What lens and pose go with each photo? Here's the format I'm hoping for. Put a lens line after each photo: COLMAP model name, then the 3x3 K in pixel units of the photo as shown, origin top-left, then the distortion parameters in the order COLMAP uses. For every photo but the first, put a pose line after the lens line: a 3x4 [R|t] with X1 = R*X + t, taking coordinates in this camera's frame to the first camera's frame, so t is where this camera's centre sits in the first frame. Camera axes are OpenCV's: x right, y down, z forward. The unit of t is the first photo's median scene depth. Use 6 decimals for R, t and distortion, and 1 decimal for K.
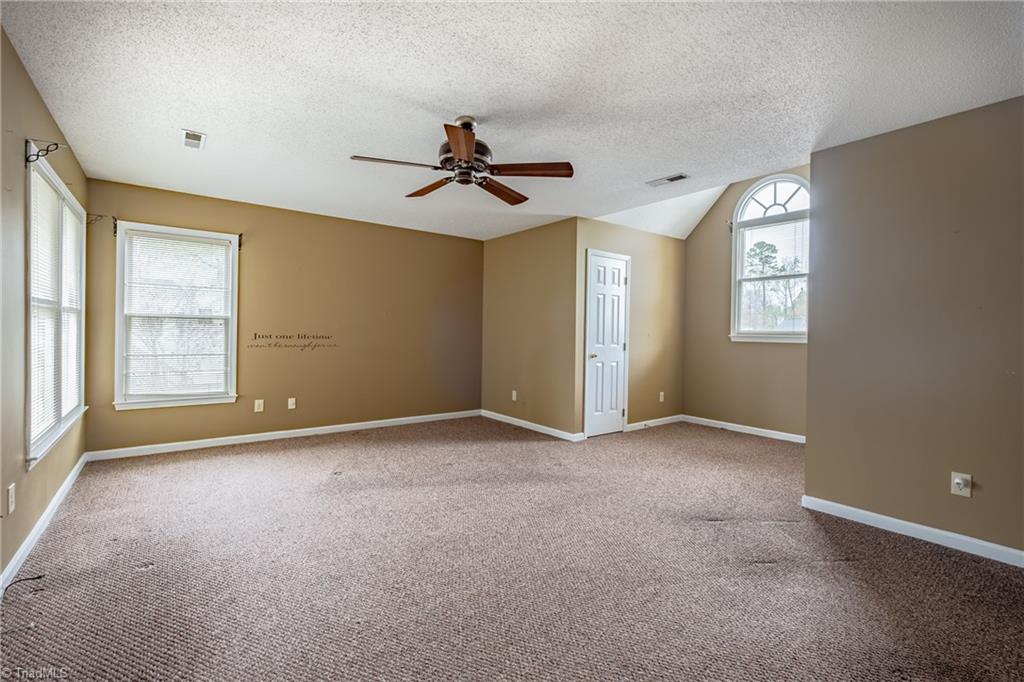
lens RADIAL K [[457.4, 0, 517.5], [0, 457.4, 336.0], [0, 0, 1]] dist [-0.004416, 0.001551]
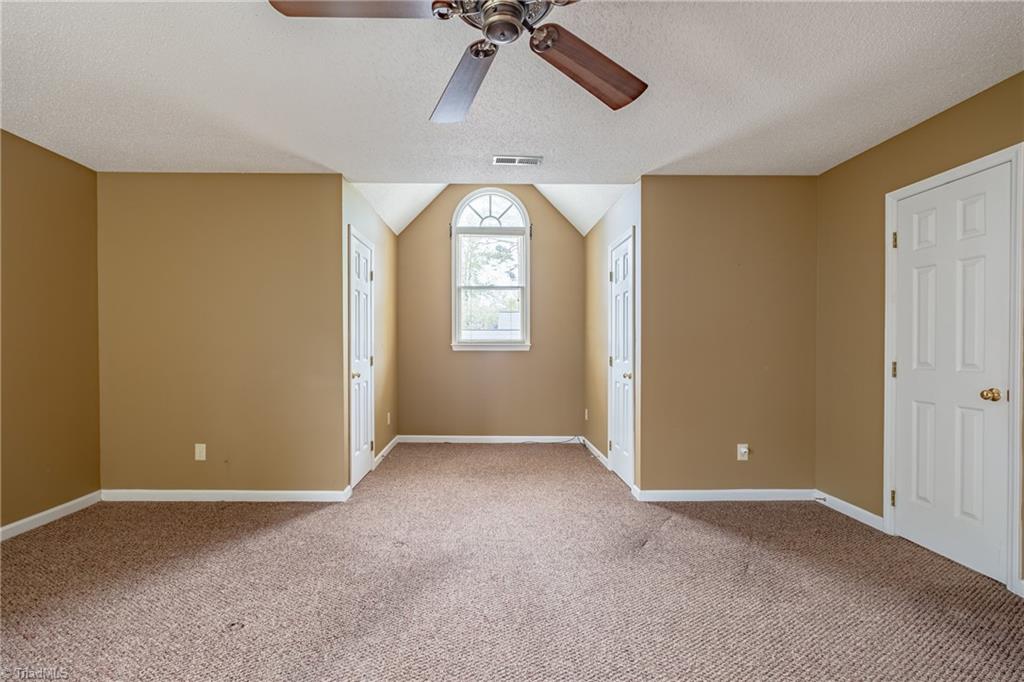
lens RADIAL K [[457.4, 0, 496.6], [0, 457.4, 355.4], [0, 0, 1]] dist [-0.004416, 0.001551]
pose [[0.598559, -0.033524, 0.800377, -0.332979], [0.012838, 0.999397, 0.032259, -0.010575], [-0.800976, -0.009034, 0.598629, 0.469795]]
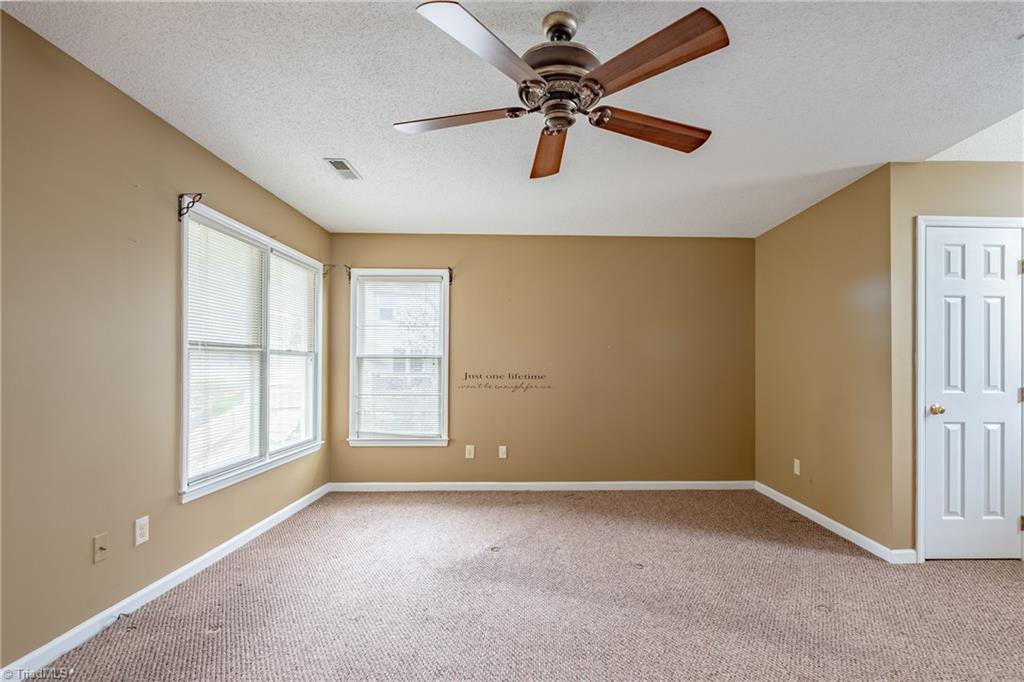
lens RADIAL K [[501.6, 0, 547.9], [0, 501.6, 363.3], [0, 0, 1]] dist [-0.002508, -0.002971]
pose [[0.811006, -0.017740, -0.584769, 0.168543], [0.004083, 0.999687, -0.024664, 0.000335], [0.585023, 0.017615, 0.810825, 0.296844]]
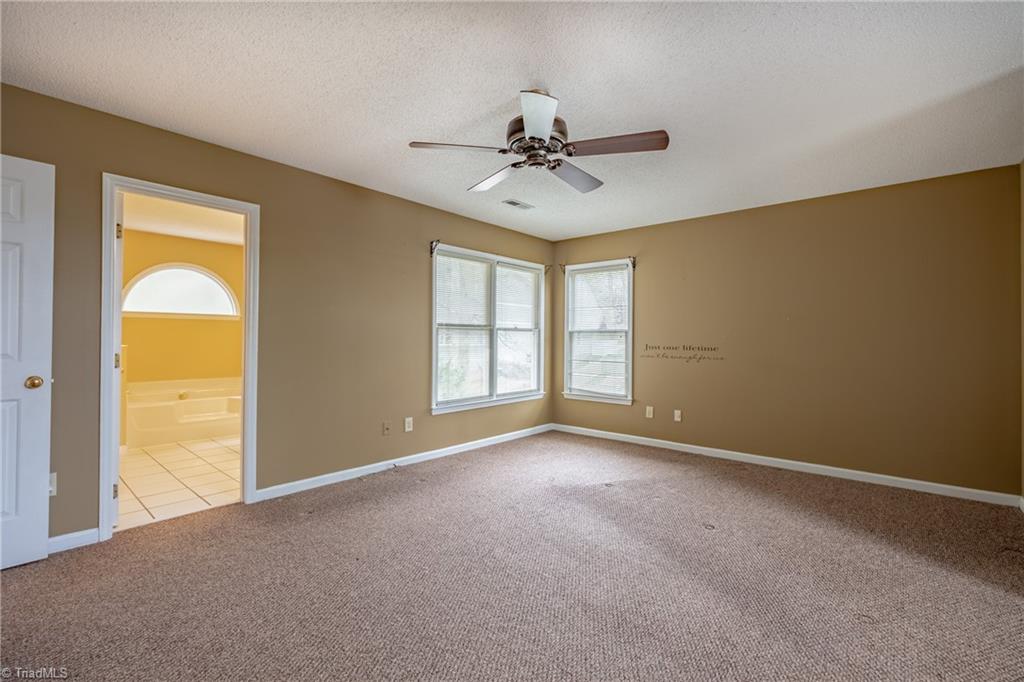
lens RADIAL K [[457.4, 0, 505.5], [0, 457.4, 335.4], [0, 0, 1]] dist [-0.004416, 0.001551]
pose [[0.180282, -0.021599, -0.983378, 0.470139], [-0.013247, 0.999615, -0.024385, 0.003947], [0.983526, 0.017423, 0.179926, 0.517304]]
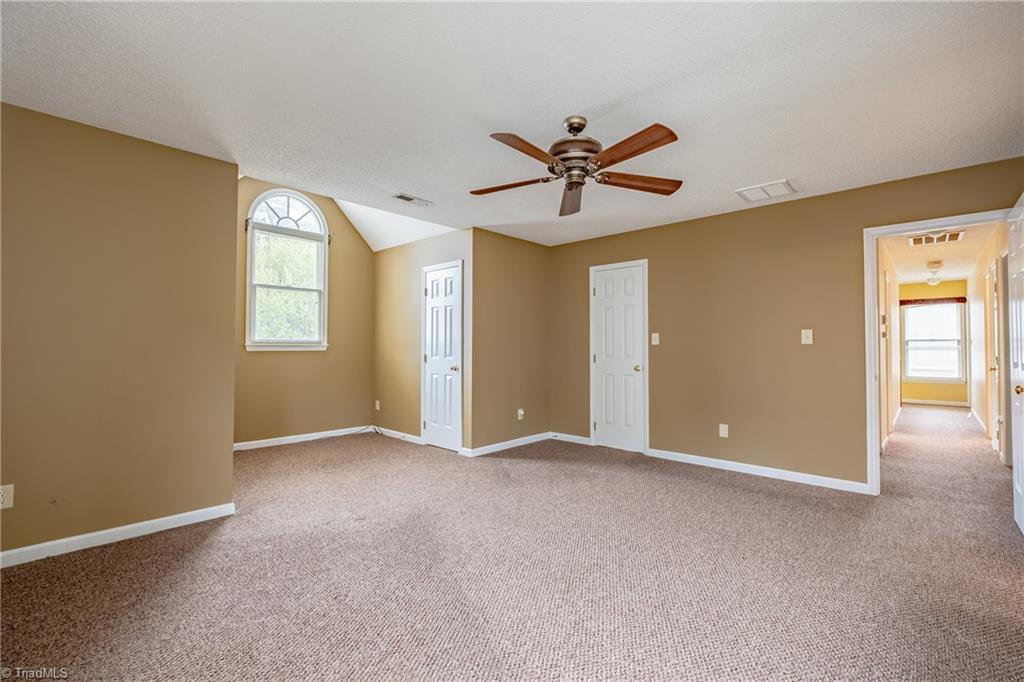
lens RADIAL K [[457.4, 0, 495.8], [0, 457.4, 344.1], [0, 0, 1]] dist [-0.004416, 0.001551]
pose [[-0.157404, -0.011581, 0.987466, -0.660522], [0.000461, 0.999930, 0.011800, -0.016582], [-0.987534, 0.002312, -0.157387, 0.860035]]
